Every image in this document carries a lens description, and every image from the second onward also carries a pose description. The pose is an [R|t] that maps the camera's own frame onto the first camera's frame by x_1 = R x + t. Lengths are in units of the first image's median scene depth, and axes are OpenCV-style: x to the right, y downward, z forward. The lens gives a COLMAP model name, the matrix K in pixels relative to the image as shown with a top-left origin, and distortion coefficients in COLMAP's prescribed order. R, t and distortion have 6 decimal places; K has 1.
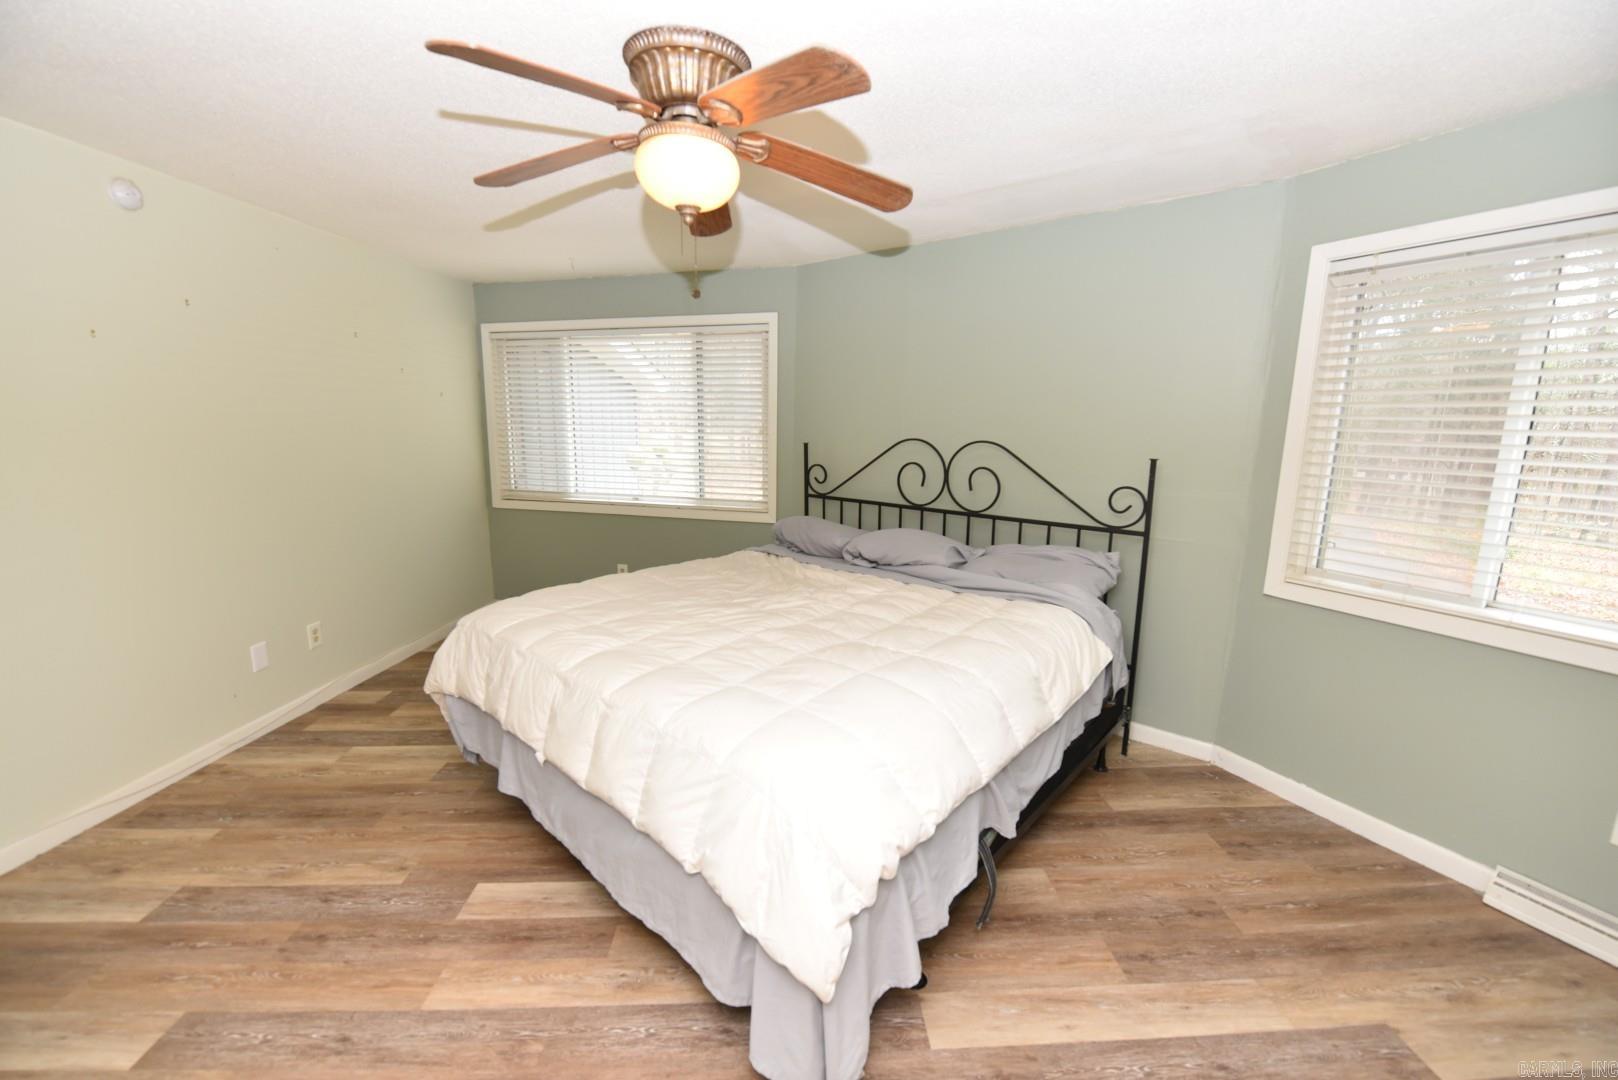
lens RADIAL K [[646.7, 0, 814.2], [0, 646.7, 538.4], [0, 0, 1]] dist [-0.012964, -0.003435]
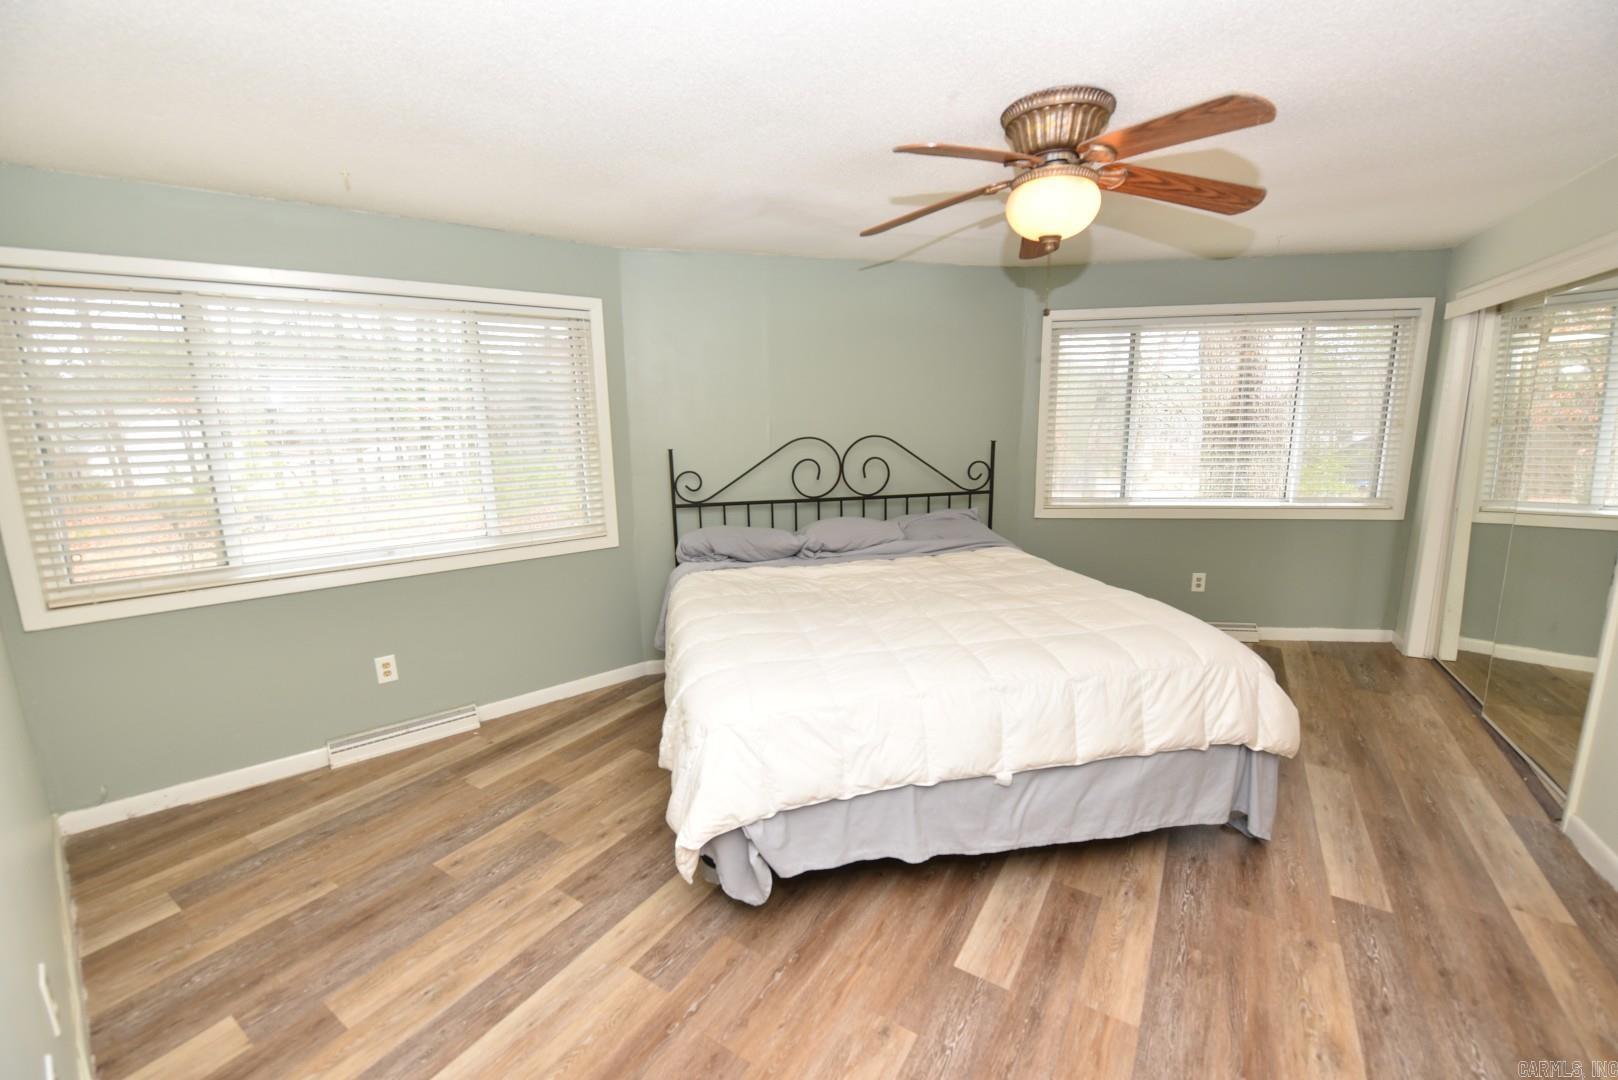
lens RADIAL K [[646.7, 0, 814.2], [0, 646.7, 538.4], [0, 0, 1]] dist [-0.012964, -0.003435]
pose [[0.582071, -0.173016, 0.794518, -0.804668], [0.171473, 0.981246, 0.088056, -0.088711], [-0.794853, 0.084984, 0.600822, 0.383013]]
